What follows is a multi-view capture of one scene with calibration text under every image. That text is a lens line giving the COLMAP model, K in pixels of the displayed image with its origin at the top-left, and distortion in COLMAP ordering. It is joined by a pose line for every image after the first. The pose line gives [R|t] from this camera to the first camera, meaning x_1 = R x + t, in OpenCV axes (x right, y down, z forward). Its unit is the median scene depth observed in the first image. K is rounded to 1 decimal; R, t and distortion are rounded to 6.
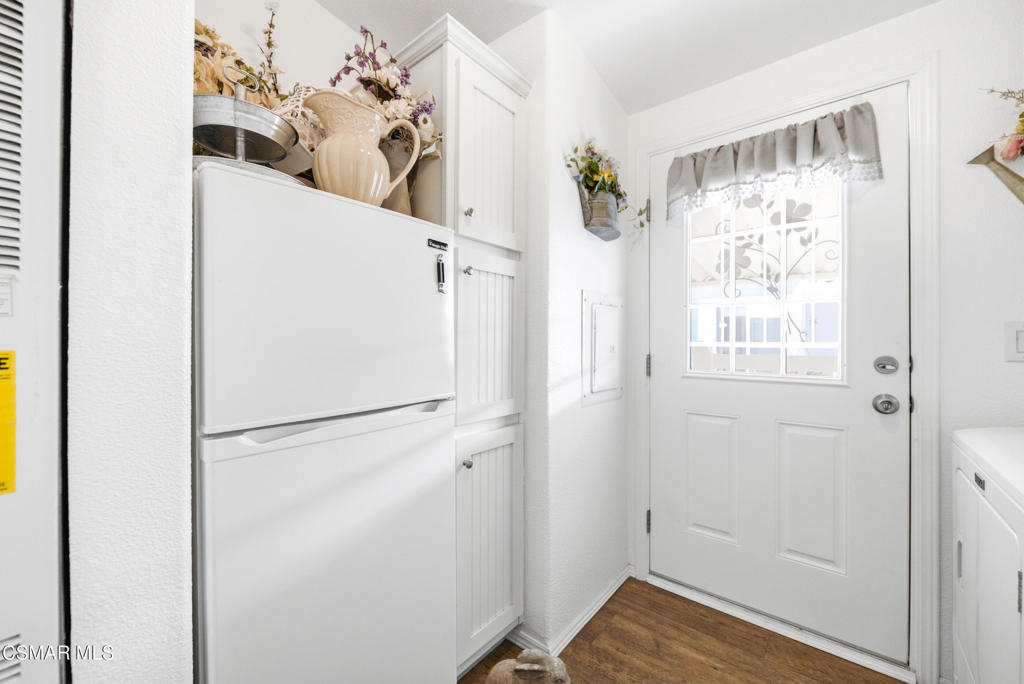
lens RADIAL K [[404.3, 0, 517.4], [0, 404.3, 341.4], [0, 0, 1]] dist [0.000324, -0.000334]
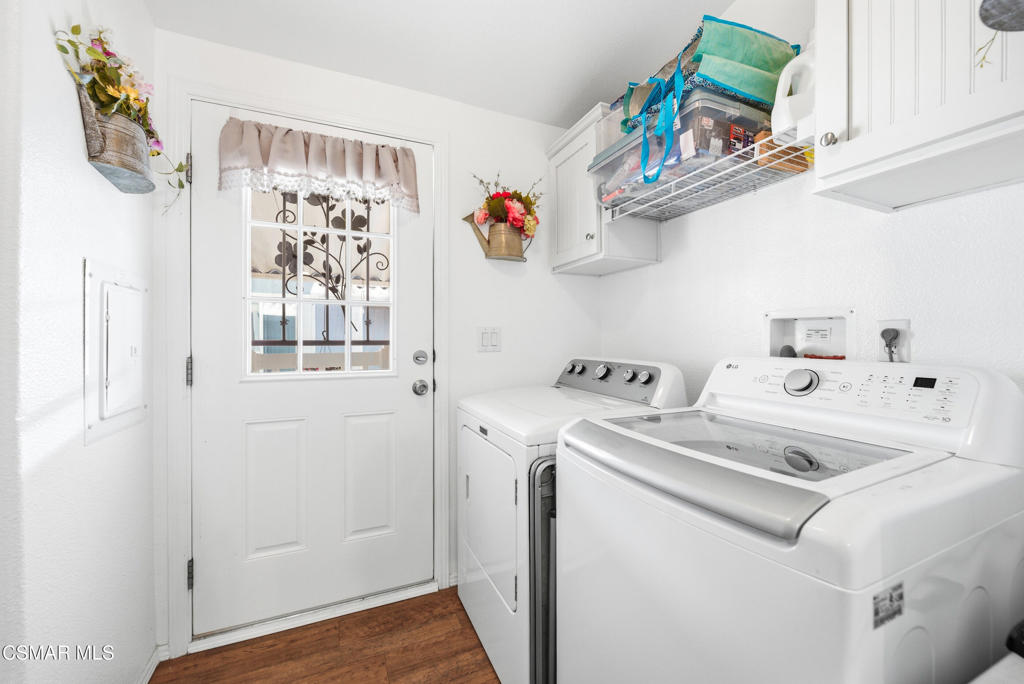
lens RADIAL K [[407.9, 0, 512.0], [0, 407.9, 342.0], [0, 0, 1]] dist [0.011702, -0.006604]
pose [[0.452272, -0.008047, 0.891844, -0.107878], [0.002729, 0.999967, 0.007638, -0.000727], [-0.891876, -0.001020, 0.452279, 0.120012]]
